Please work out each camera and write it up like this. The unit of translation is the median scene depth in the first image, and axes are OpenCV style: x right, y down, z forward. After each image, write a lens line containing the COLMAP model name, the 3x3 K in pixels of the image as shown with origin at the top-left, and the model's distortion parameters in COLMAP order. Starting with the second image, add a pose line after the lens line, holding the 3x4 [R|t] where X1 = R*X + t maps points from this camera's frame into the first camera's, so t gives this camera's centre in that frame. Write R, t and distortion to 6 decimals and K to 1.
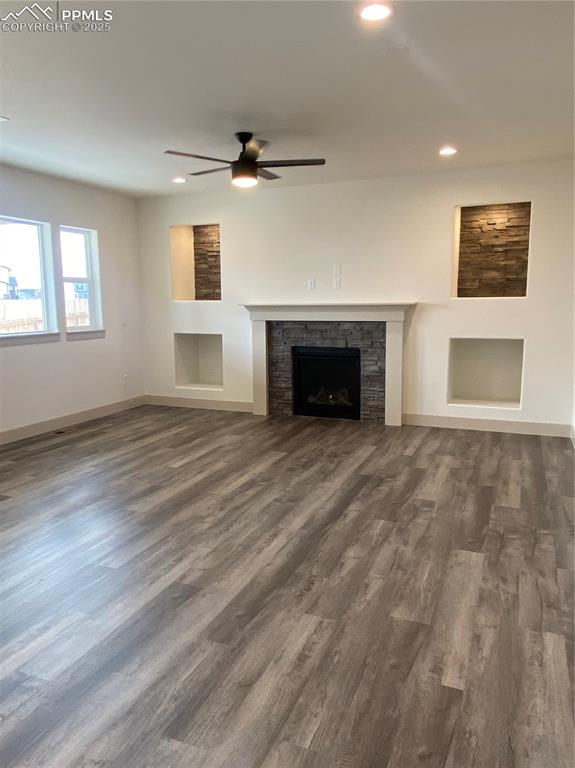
lens RADIAL K [[552.4, 0, 286.2], [0, 552.4, 386.9], [0, 0, 1]] dist [0.007575, -0.000401]
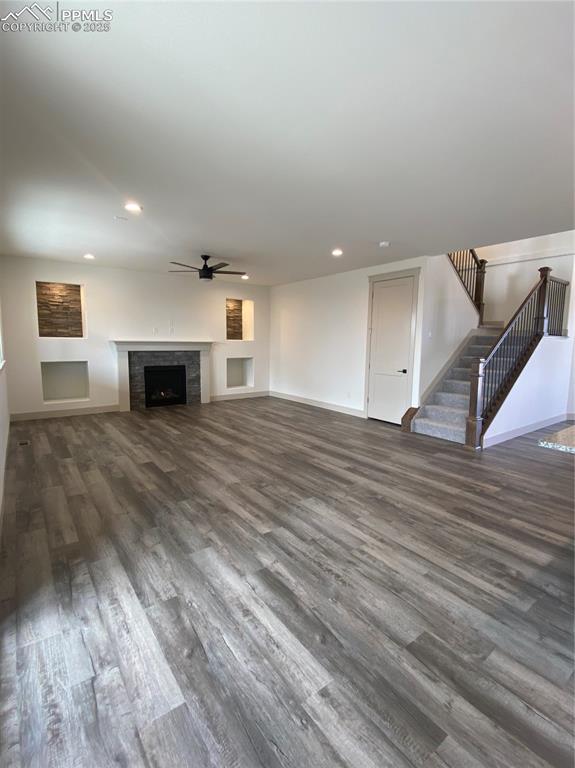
lens RADIAL K [[359.8, 0, 288.3], [0, 359.8, 382.0], [0, 0, 1]] dist [0.000653, -0.000997]
pose [[0.500682, -0.082916, 0.861651, -0.742712], [0.119050, 0.992539, 0.026334, -0.003654], [-0.857406, 0.089395, 0.506817, 0.086469]]
